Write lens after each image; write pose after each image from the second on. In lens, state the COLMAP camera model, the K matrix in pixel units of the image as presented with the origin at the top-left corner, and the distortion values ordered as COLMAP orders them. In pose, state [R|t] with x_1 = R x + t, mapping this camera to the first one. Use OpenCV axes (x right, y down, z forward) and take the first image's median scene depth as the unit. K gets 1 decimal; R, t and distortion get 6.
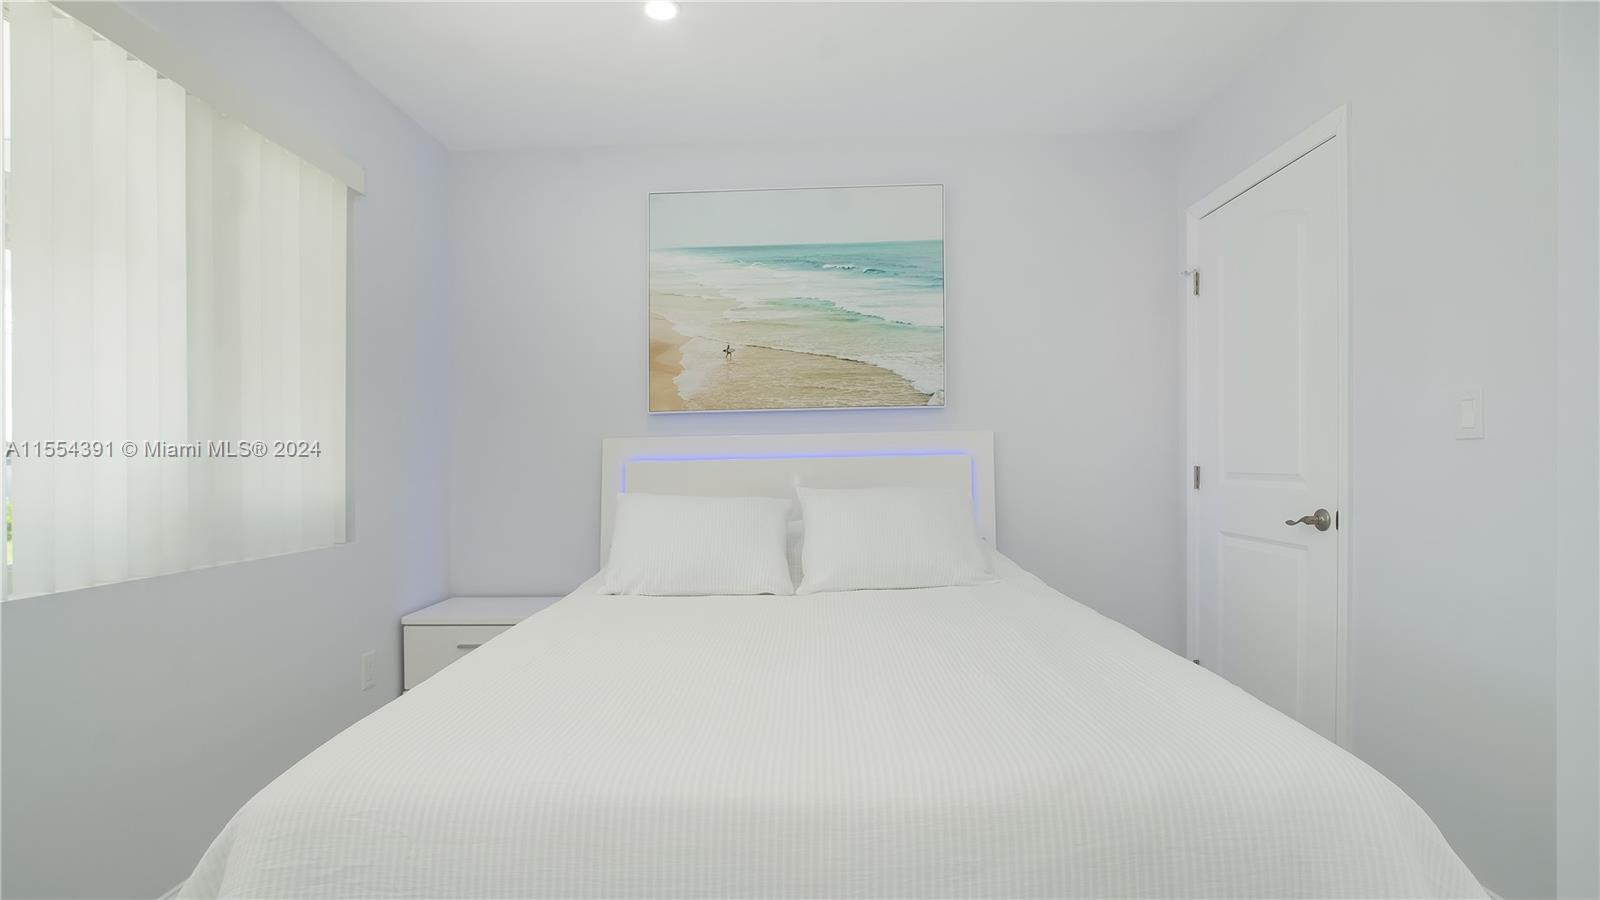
lens RADIAL K [[746.7, 0, 796.9], [0, 746.7, 456.7], [0, 0, 1]] dist [-0.018735, 0.002741]
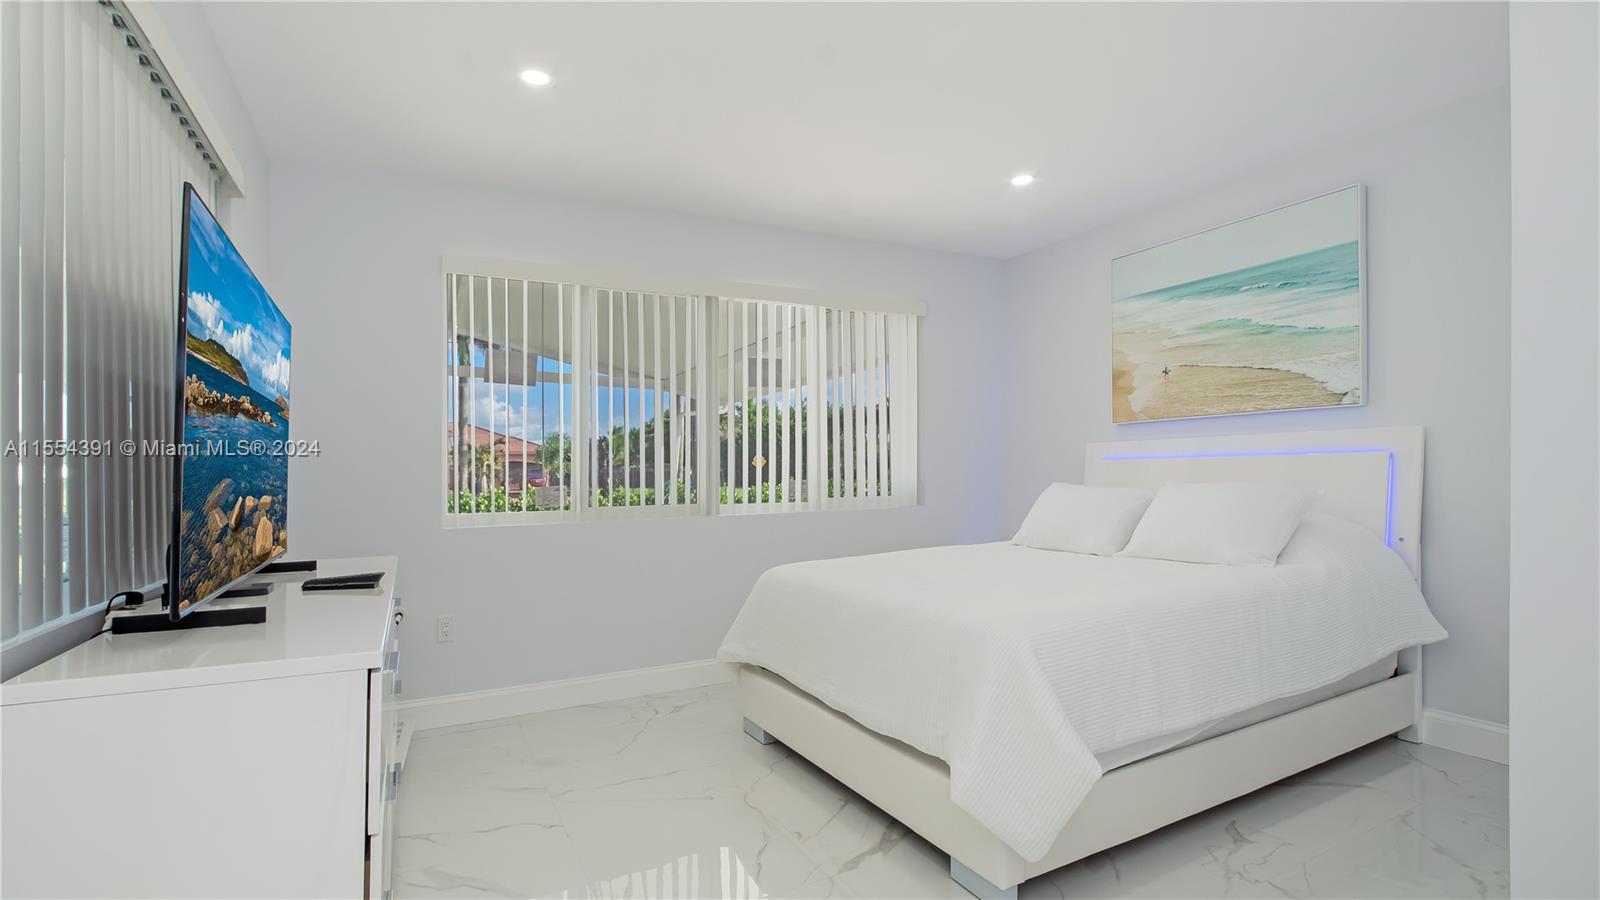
lens RADIAL K [[746.7, 0, 796.5], [0, 746.7, 464.8], [0, 0, 1]] dist [-0.018735, 0.002741]
pose [[0.496794, 0.001330, -0.867868, 0.688053], [0.023084, 0.999625, 0.014746, -0.017515], [0.867562, -0.027360, 0.496576, -0.168548]]
